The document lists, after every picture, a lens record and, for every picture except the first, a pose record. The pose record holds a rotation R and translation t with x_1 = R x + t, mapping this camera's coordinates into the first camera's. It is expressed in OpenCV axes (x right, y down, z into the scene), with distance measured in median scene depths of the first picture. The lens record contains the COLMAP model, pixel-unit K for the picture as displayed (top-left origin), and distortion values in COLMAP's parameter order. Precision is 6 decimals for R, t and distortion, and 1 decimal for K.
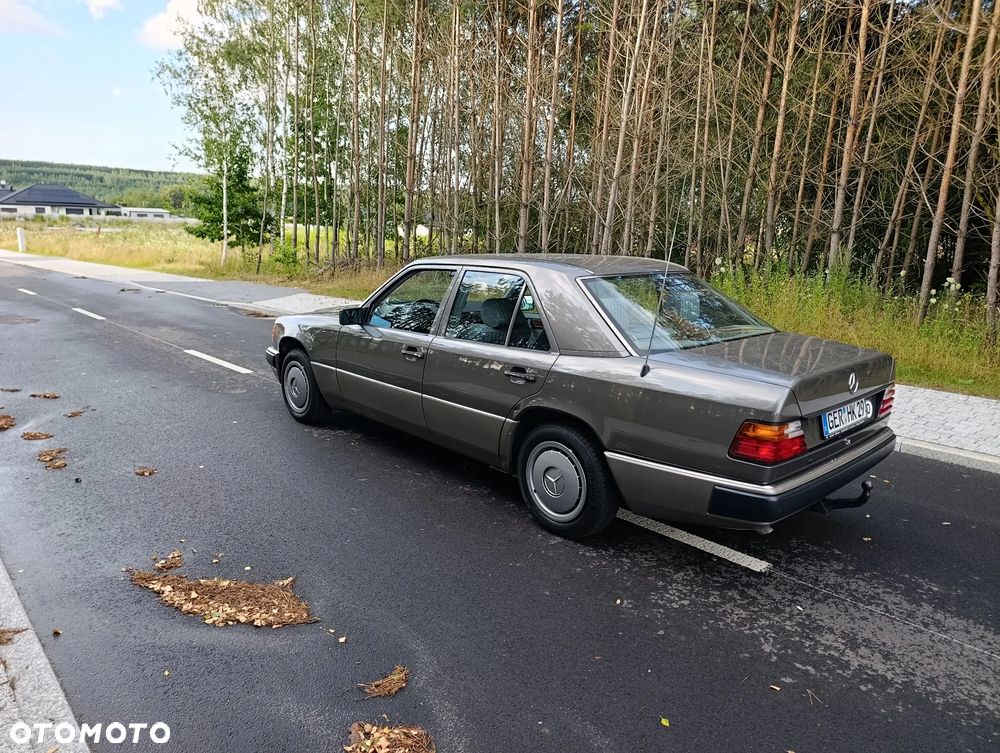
lens RADIAL K [[683.1, 0, 501.5], [0, 683.1, 384.7], [0, 0, 1]] dist [0.025450, -0.034400]
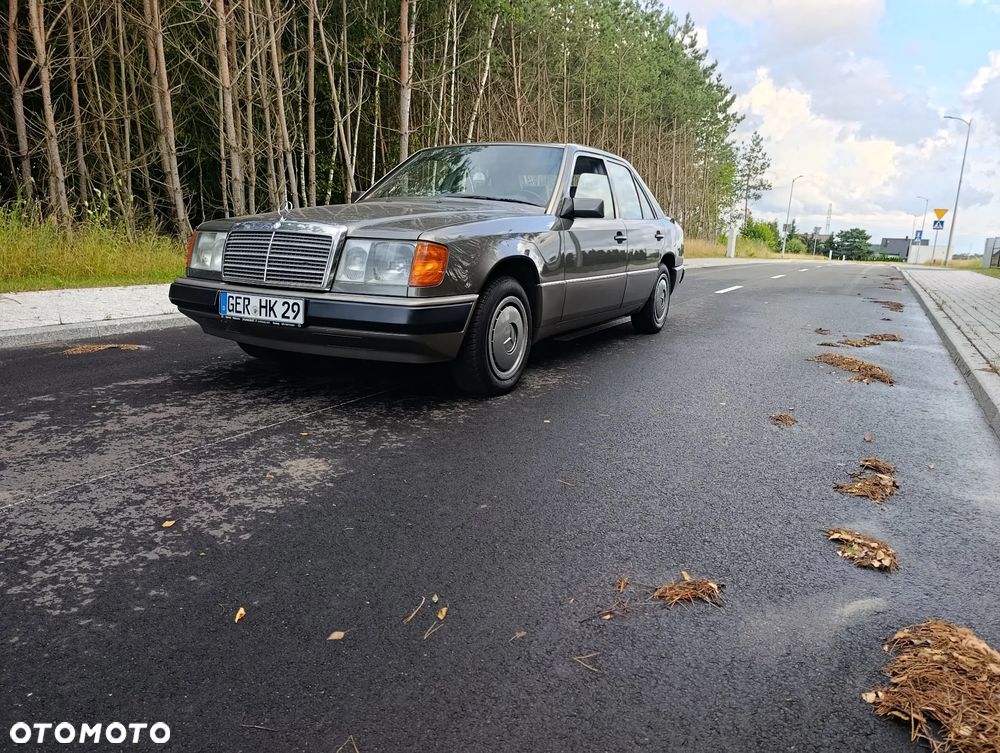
lens RADIAL K [[684.1, 0, 498.9], [0, 684.1, 385.9], [0, 0, 1]] dist [0.019076, -0.027700]
pose [[0.320079, 0.280125, -0.905030, 1.359678], [-0.173221, 0.956487, 0.234790, -0.119688], [0.931420, 0.081619, 0.354675, 0.892143]]
